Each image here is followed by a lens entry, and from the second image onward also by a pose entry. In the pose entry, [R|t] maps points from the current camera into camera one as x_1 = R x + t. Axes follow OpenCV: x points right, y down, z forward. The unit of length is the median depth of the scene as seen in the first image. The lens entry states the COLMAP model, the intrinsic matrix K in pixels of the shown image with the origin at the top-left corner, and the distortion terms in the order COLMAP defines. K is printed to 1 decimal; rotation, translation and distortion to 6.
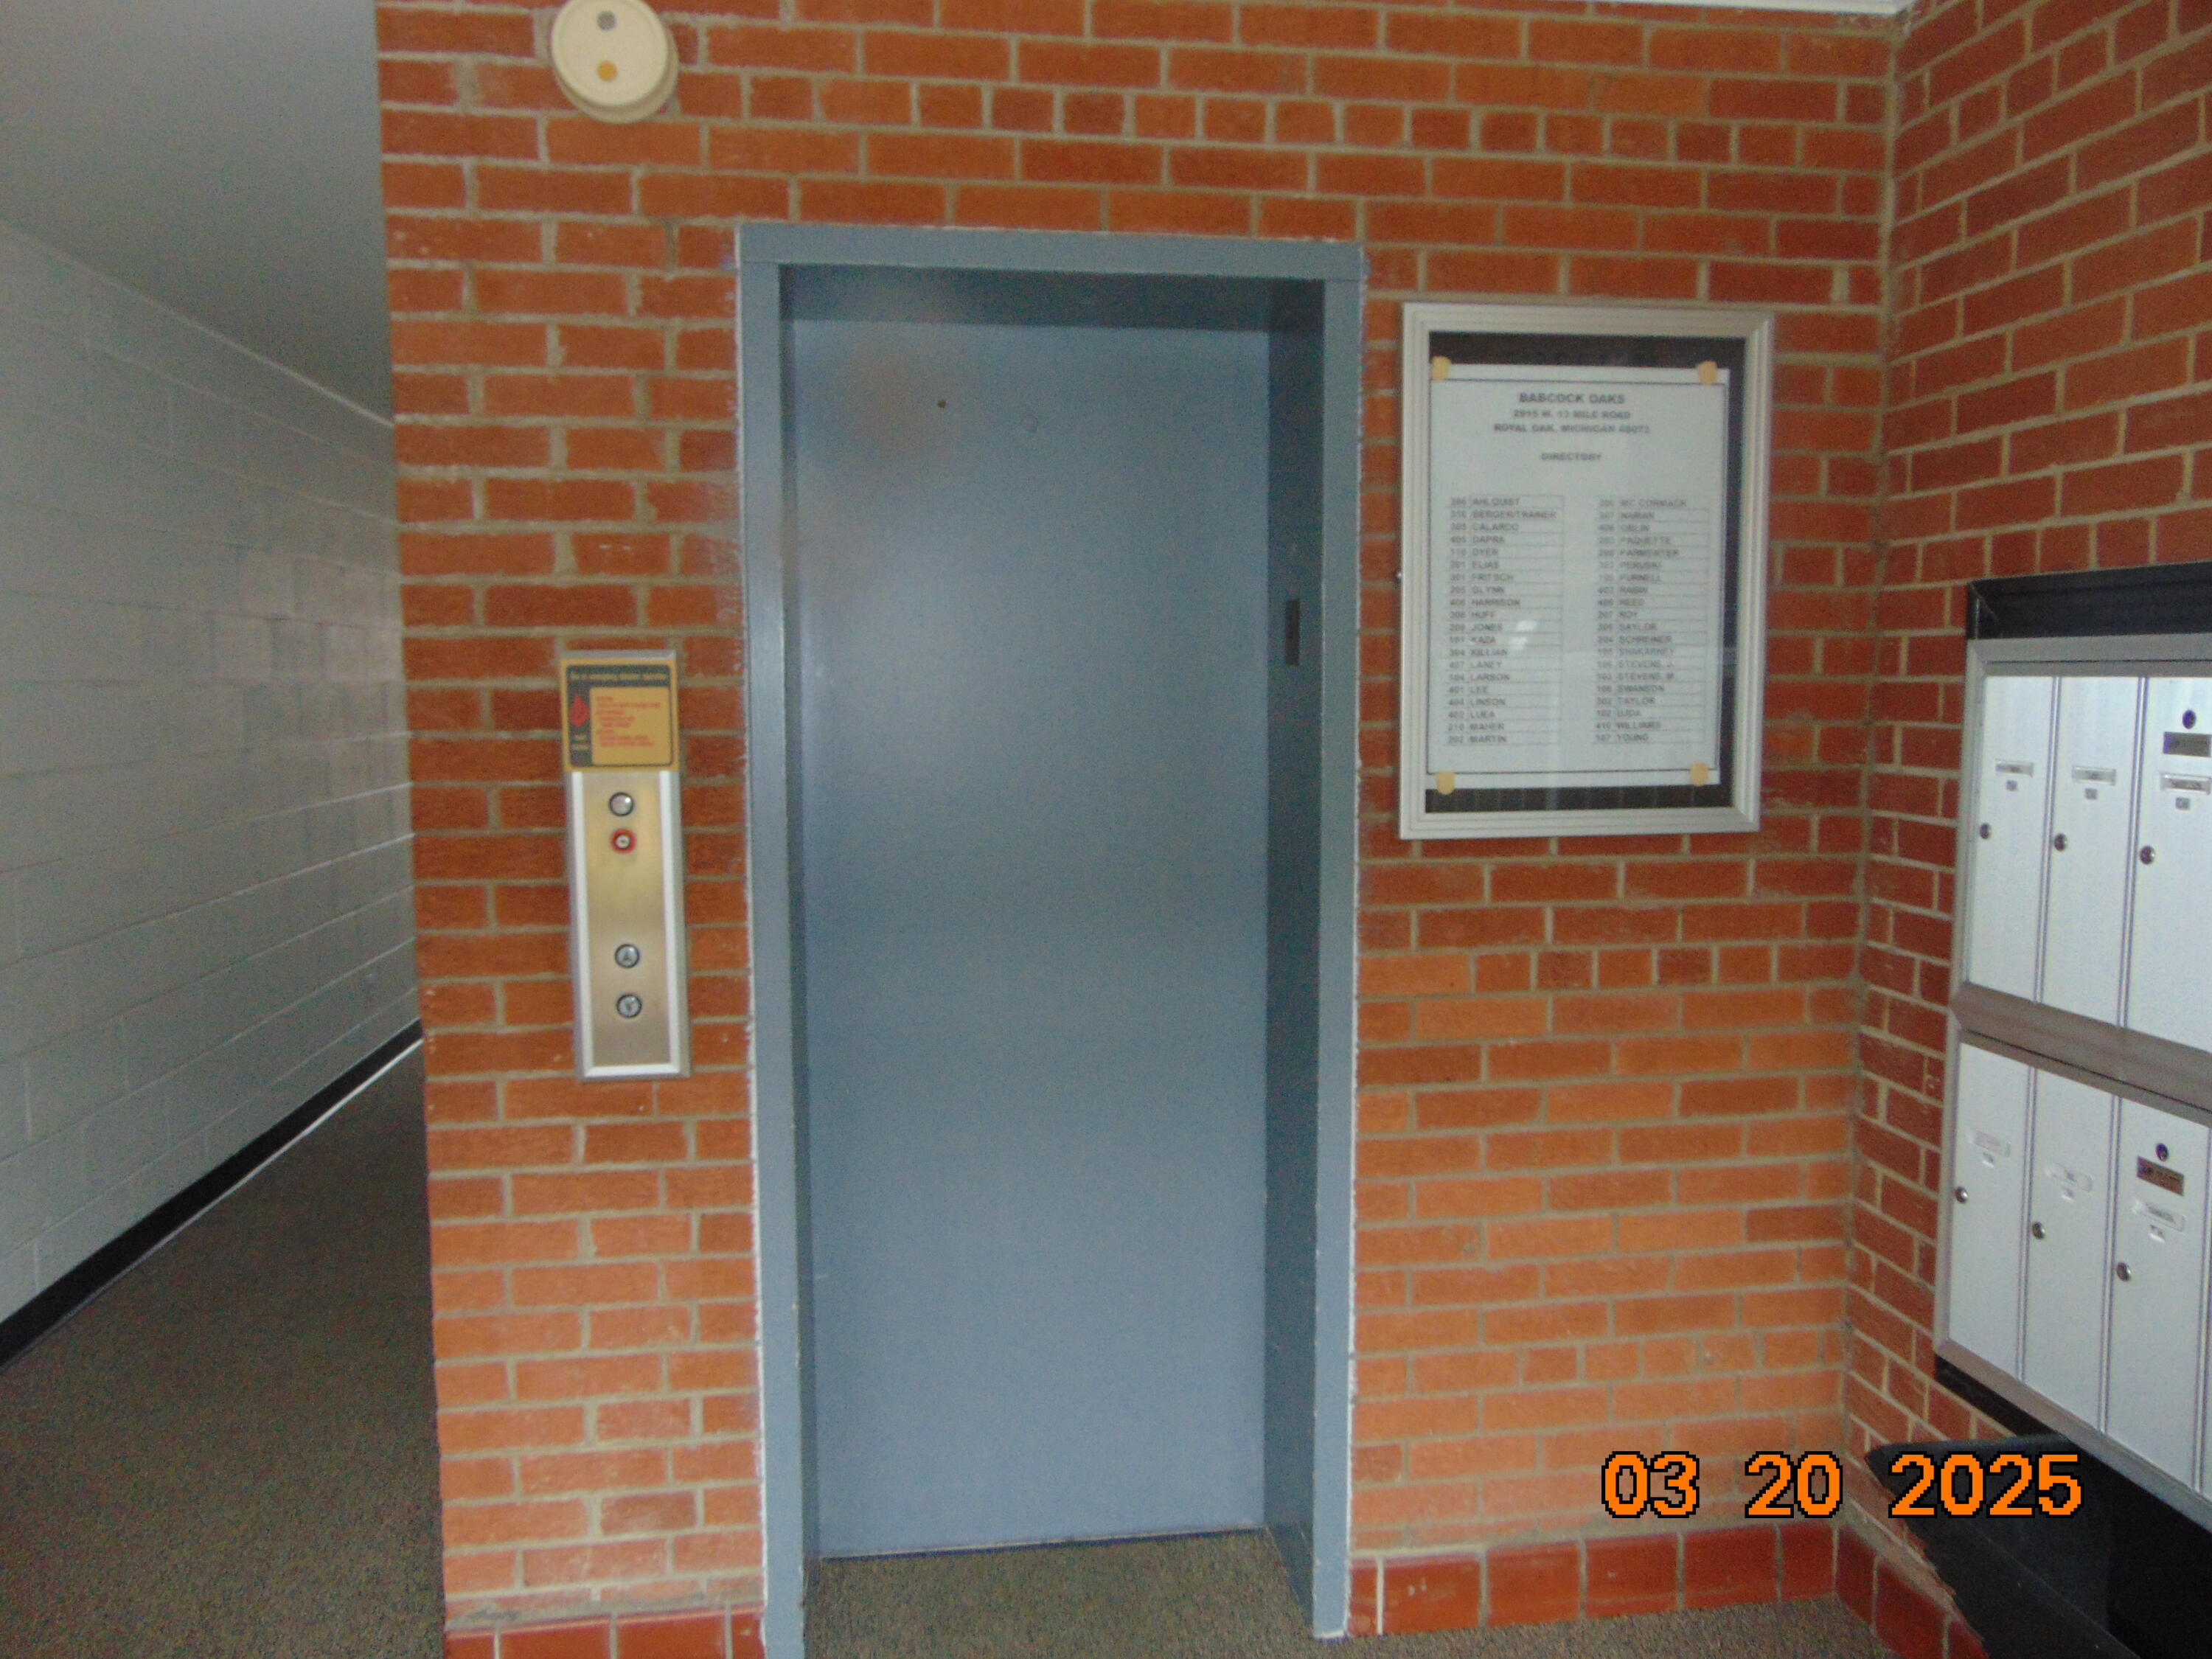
lens RADIAL K [[1657.7, 0, 1111.7], [0, 1657.7, 806.0], [0, 0, 1]] dist [-0.032477, 0.068926]
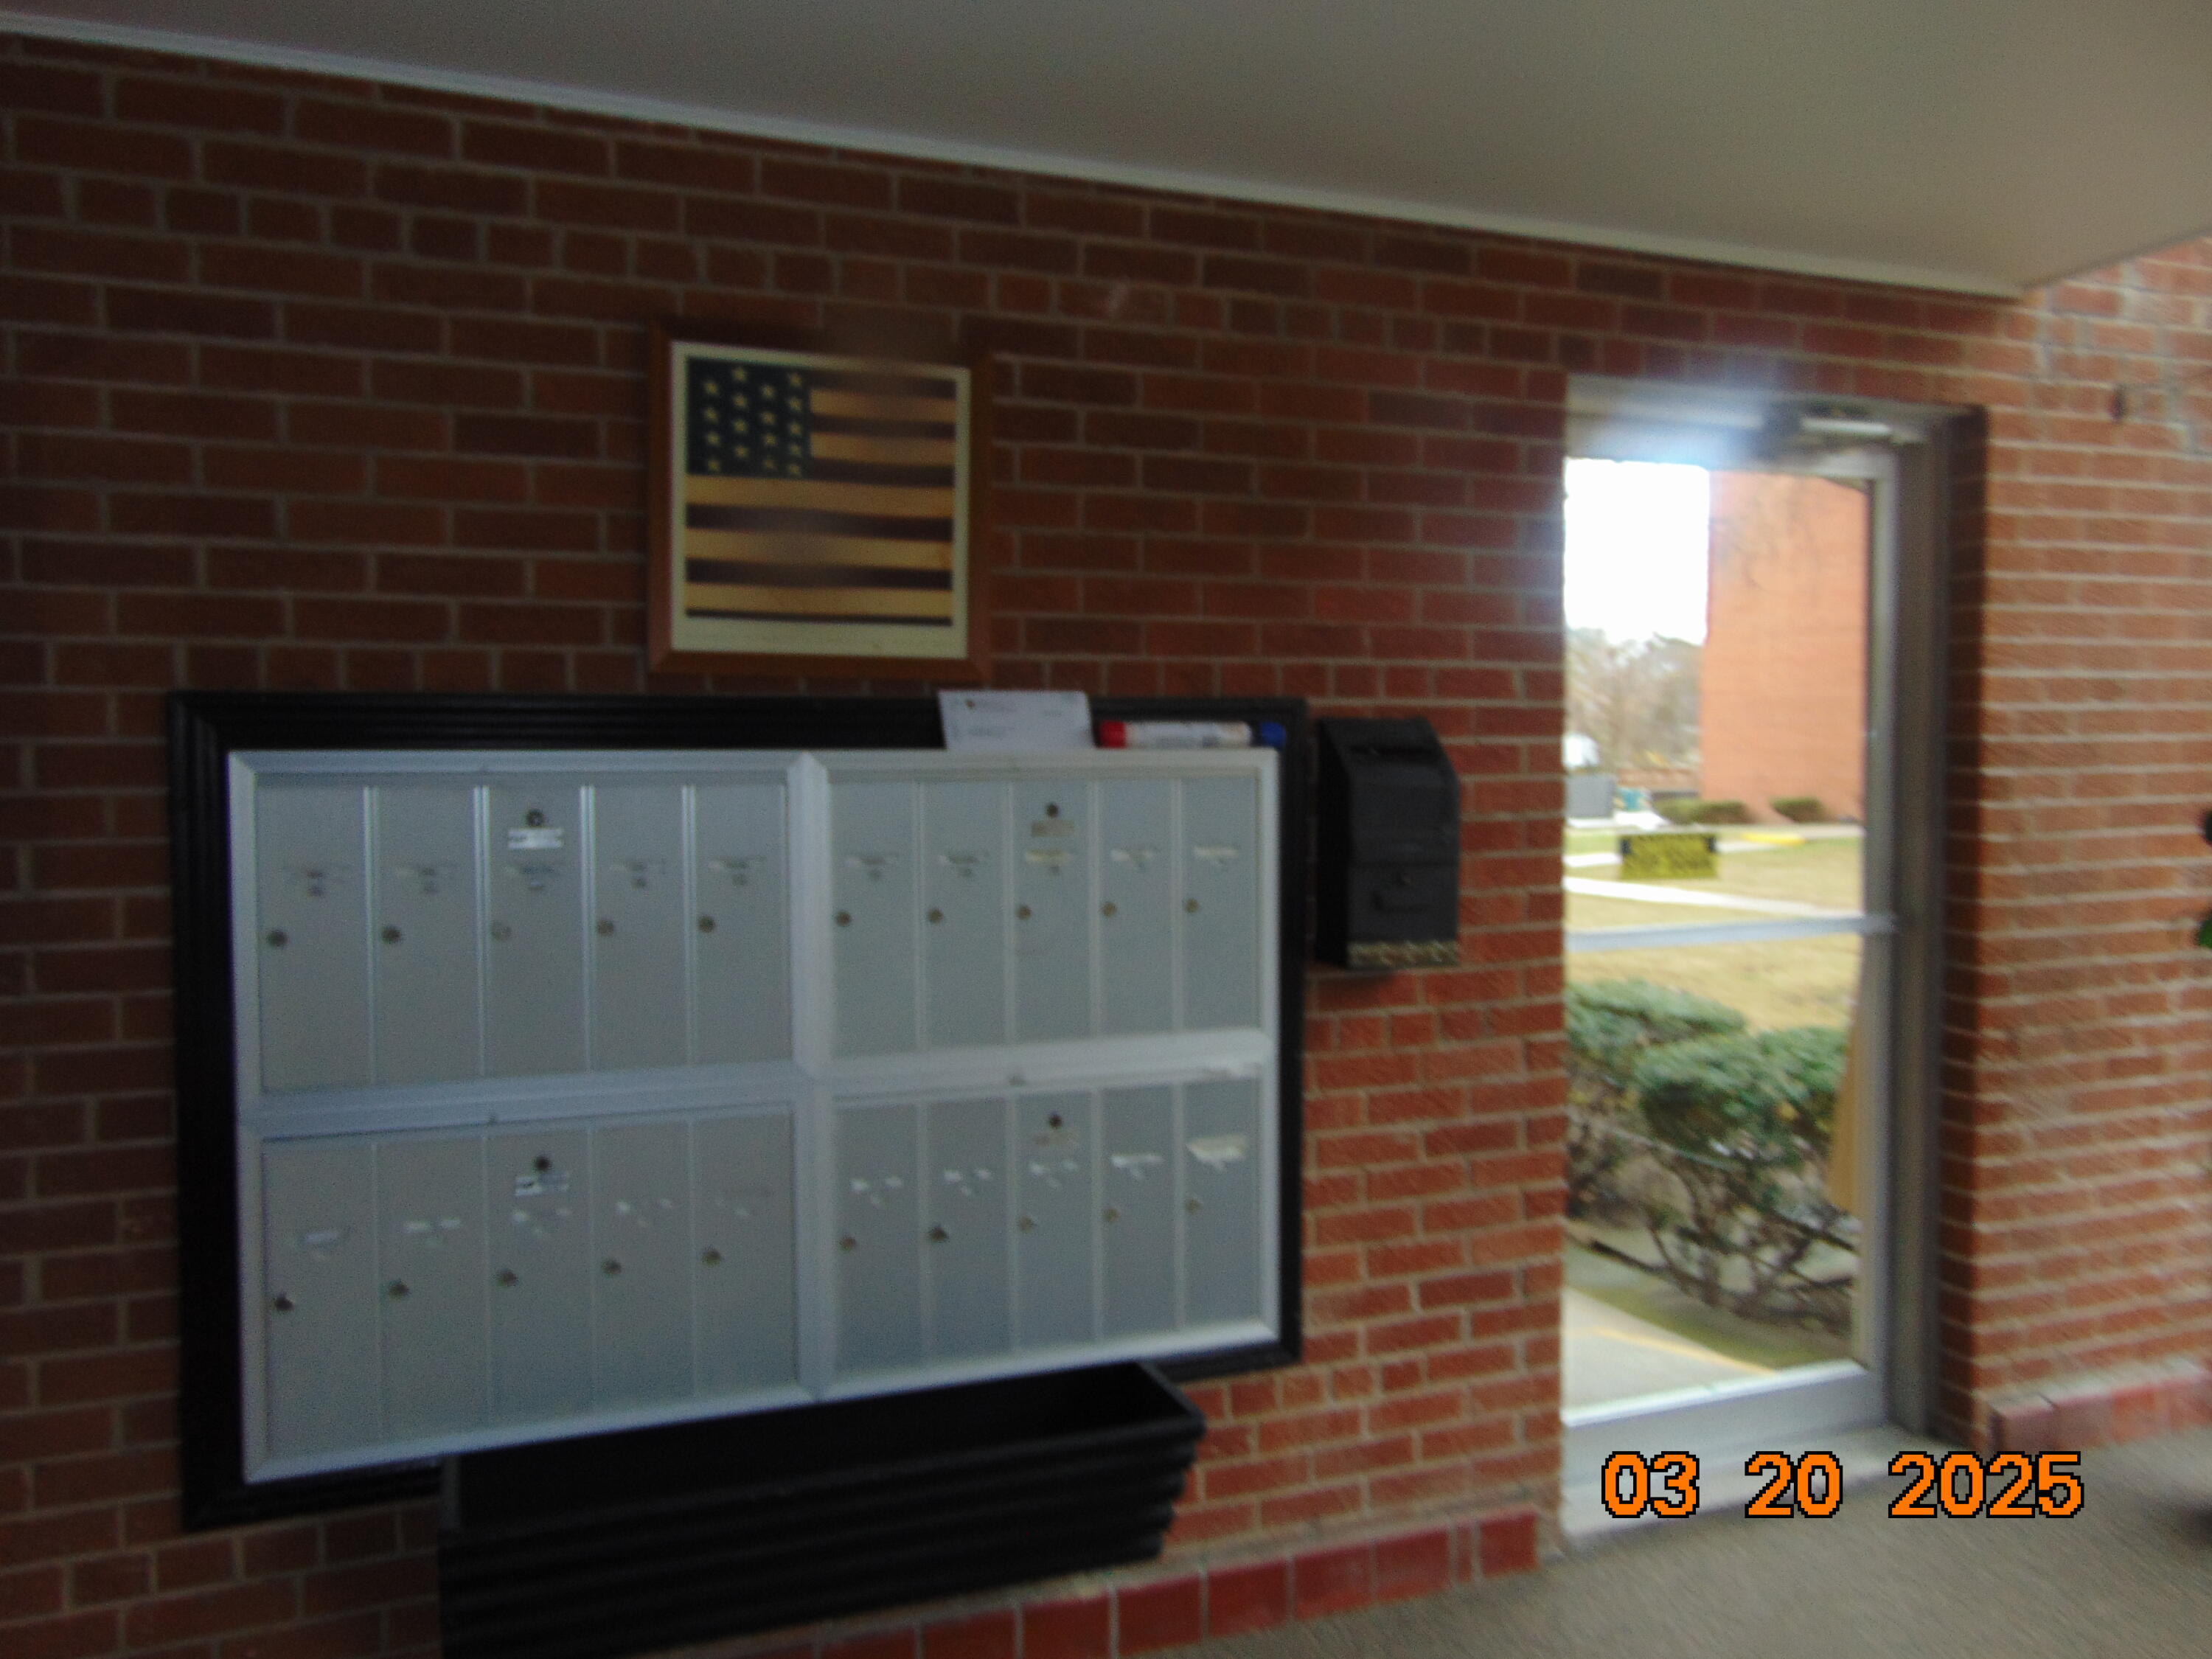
lens RADIAL K [[1629.5, 0, 1106.0], [0, 1629.5, 829.5], [0, 0, 1]] dist [0.001527, 0.003355]
pose [[-0.210694, -0.029113, 0.977118, -0.560069], [0.084235, 0.995298, 0.047818, -0.057143], [-0.973916, 0.092382, -0.207251, 0.705900]]
